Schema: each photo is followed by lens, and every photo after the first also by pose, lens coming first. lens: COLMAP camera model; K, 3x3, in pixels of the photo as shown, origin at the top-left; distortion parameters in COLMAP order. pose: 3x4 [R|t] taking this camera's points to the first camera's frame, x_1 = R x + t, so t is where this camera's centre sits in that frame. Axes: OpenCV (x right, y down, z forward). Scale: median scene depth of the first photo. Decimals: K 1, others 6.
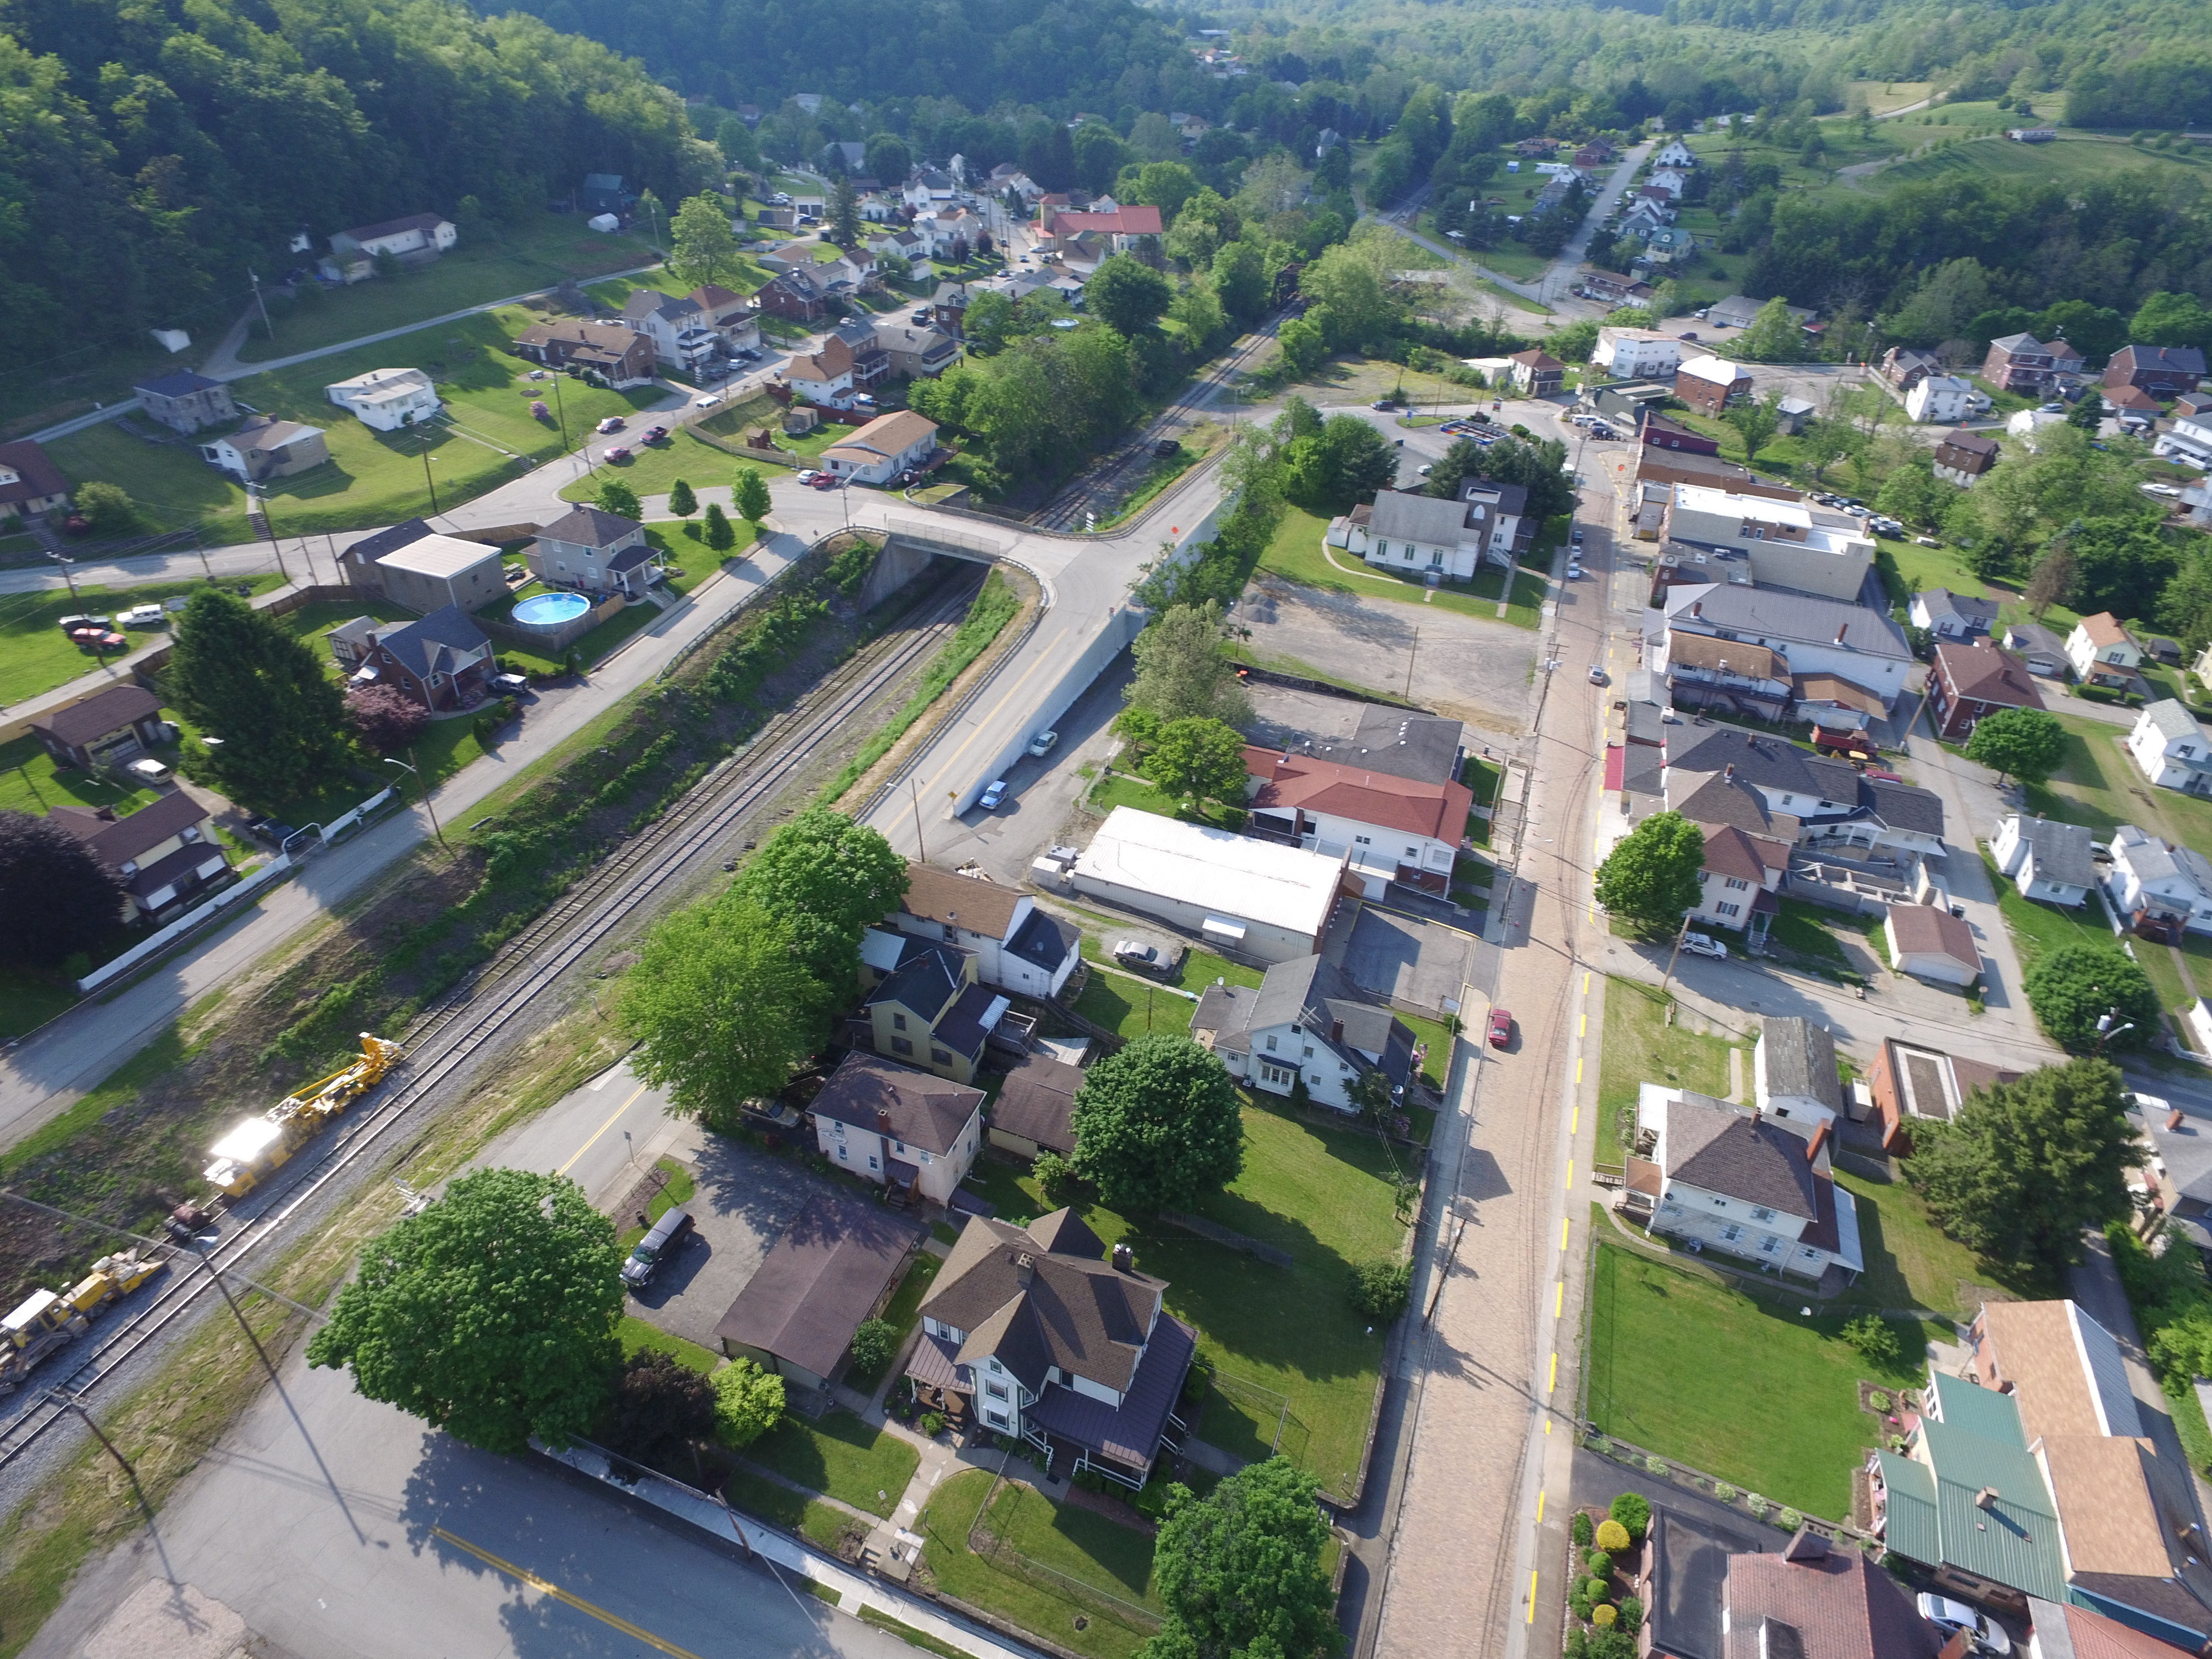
lens RADIAL K [[1274.1, 0, 1043.8], [0, 1274.1, 824.6], [0, 0, 1]] dist [-0.043140, 0.024855]
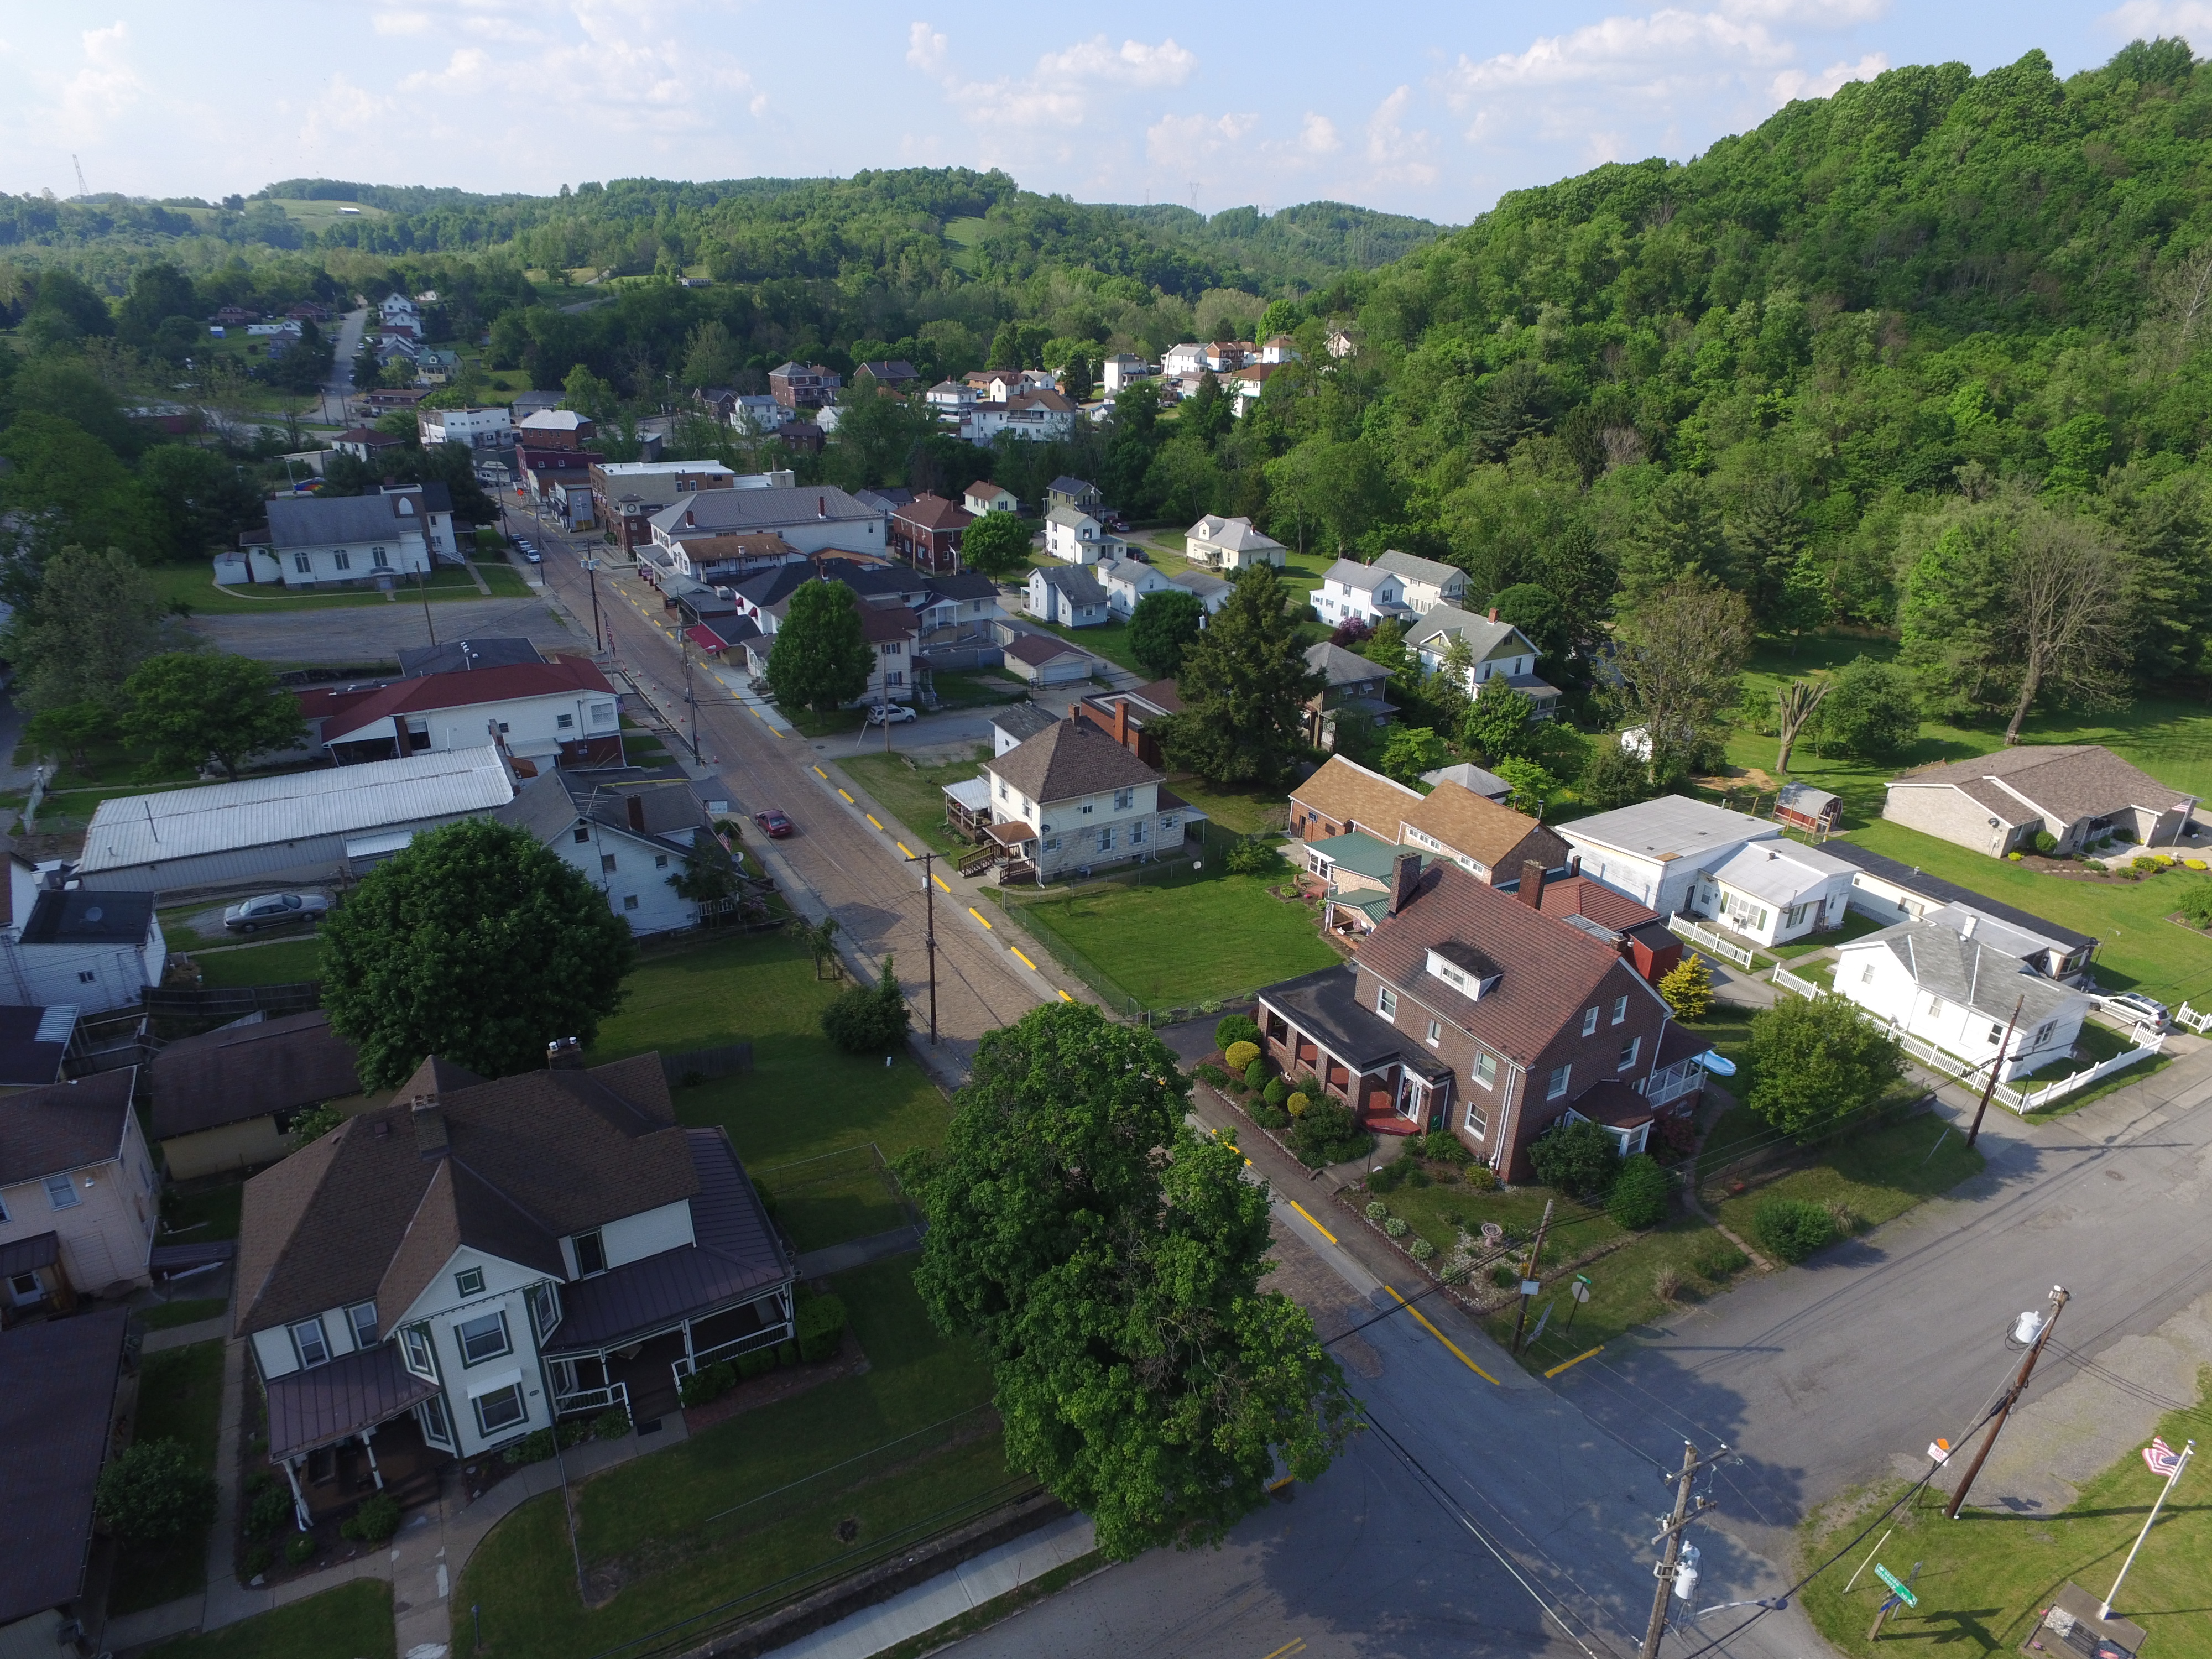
lens RADIAL K [[1291.4, 0, 1112.3], [0, 1291.4, 830.0], [0, 0, 1]] dist [-0.014449, 0.017244]
pose [[0.603493, -0.312173, 0.733720, -0.128341], [0.428665, 0.902911, 0.031577, 0.217868], [-0.672341, 0.295464, 0.678718, 0.245466]]
